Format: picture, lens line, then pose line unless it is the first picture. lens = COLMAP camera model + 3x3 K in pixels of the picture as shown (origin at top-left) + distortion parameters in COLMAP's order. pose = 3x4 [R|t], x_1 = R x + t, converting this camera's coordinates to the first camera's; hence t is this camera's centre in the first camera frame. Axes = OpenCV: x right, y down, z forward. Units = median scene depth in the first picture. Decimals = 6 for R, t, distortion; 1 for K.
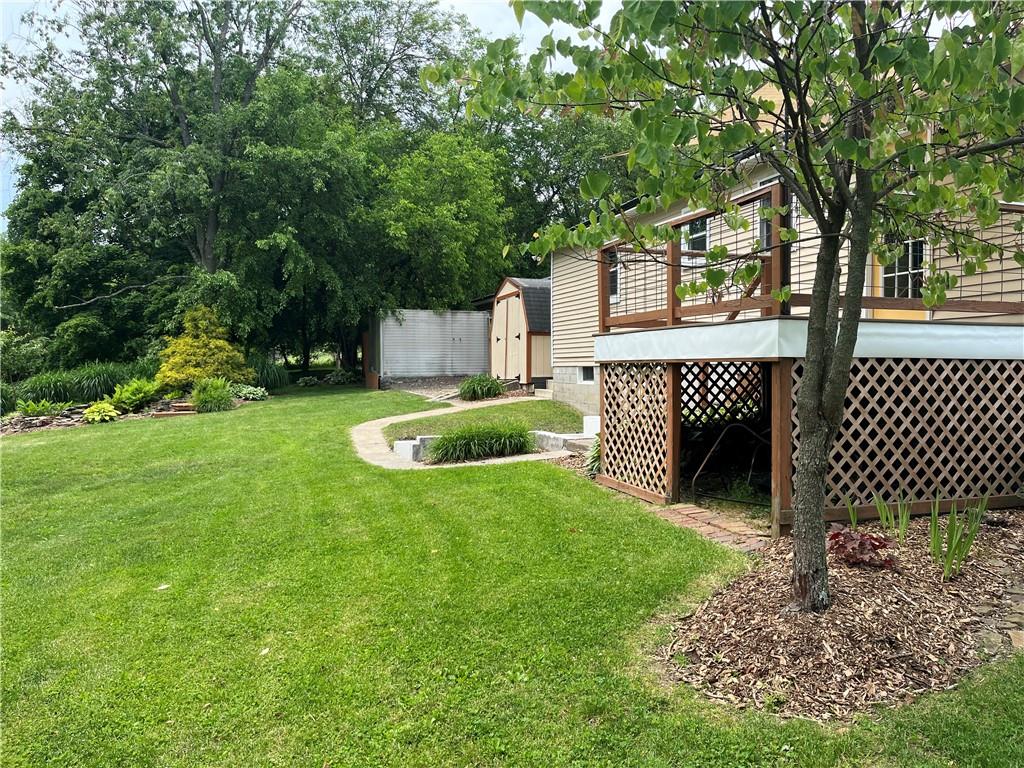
lens RADIAL K [[774.4, 0, 512.0], [0, 774.4, 384.0], [0, 0, 1]] dist [0.082664, -0.116462]
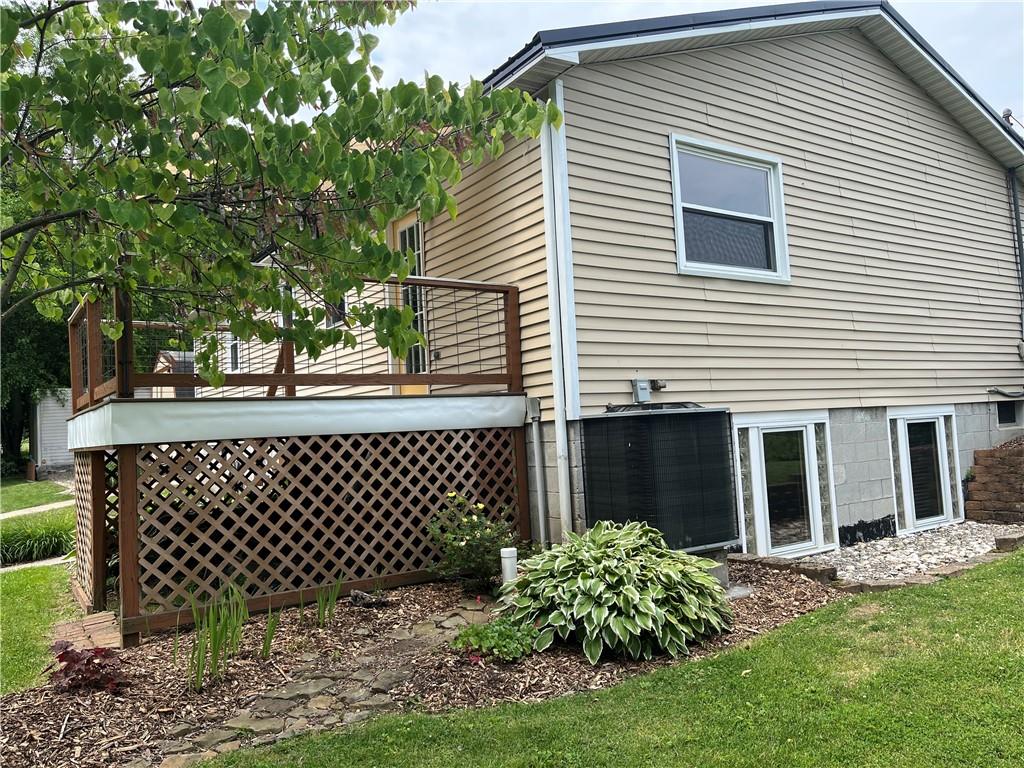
lens RADIAL K [[774.4, 0, 512.0], [0, 774.4, 384.0], [0, 0, 1]] dist [0.082664, -0.116462]
pose [[0.968884, -0.035862, 0.244905, 0.459588], [0.056452, 0.995387, -0.077578, -0.006841], [-0.240993, 0.088989, 0.966438, 0.008525]]
